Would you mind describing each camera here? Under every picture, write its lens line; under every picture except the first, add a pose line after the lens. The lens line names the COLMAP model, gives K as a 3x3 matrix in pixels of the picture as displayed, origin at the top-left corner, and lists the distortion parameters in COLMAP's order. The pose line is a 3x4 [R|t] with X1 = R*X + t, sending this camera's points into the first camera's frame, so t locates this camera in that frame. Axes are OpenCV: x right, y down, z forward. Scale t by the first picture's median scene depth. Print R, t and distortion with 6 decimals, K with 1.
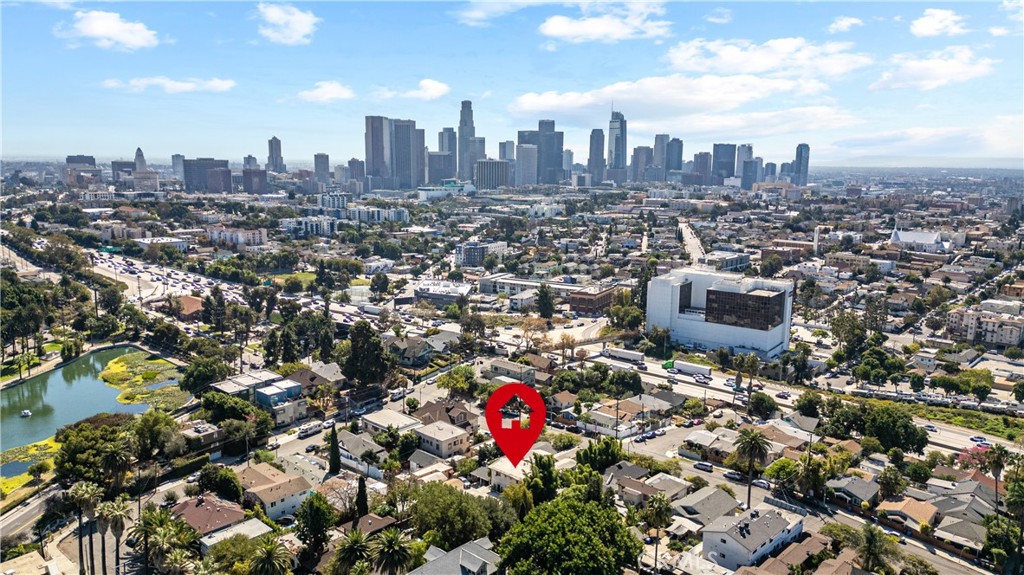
lens RADIAL K [[735.8, 0, 495.9], [0, 735.8, 287.5], [0, 0, 1]] dist [0.062871, -0.068053]
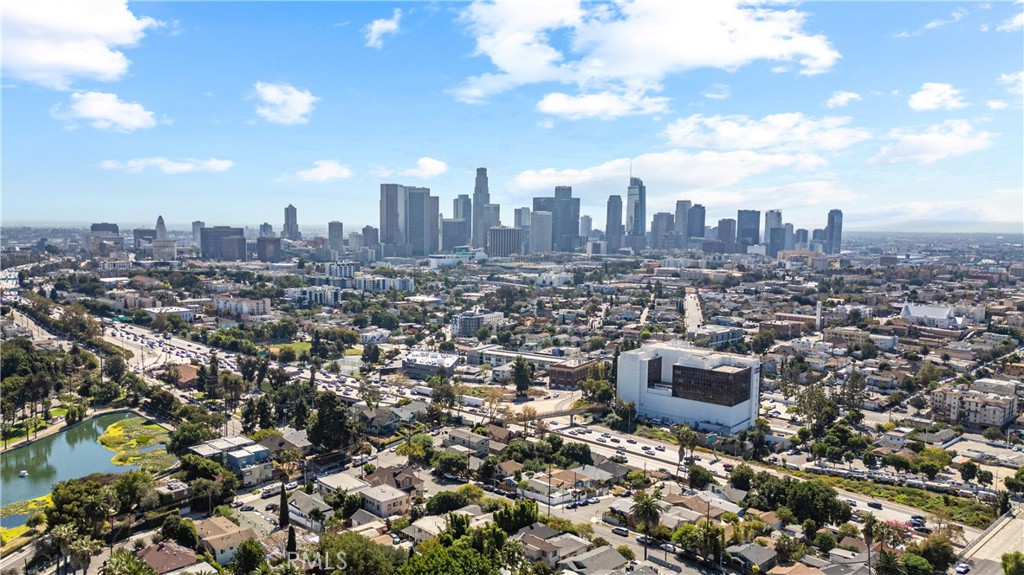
lens RADIAL K [[791.3, 0, 480.8], [0, 791.3, 289.7], [0, 0, 1]] dist [0.065527, -0.068295]
pose [[0.997445, 0.005326, -0.071234, 0.083174], [-0.011084, 0.996678, -0.080691, -0.007947], [0.070567, 0.081274, 0.994190, -0.107686]]
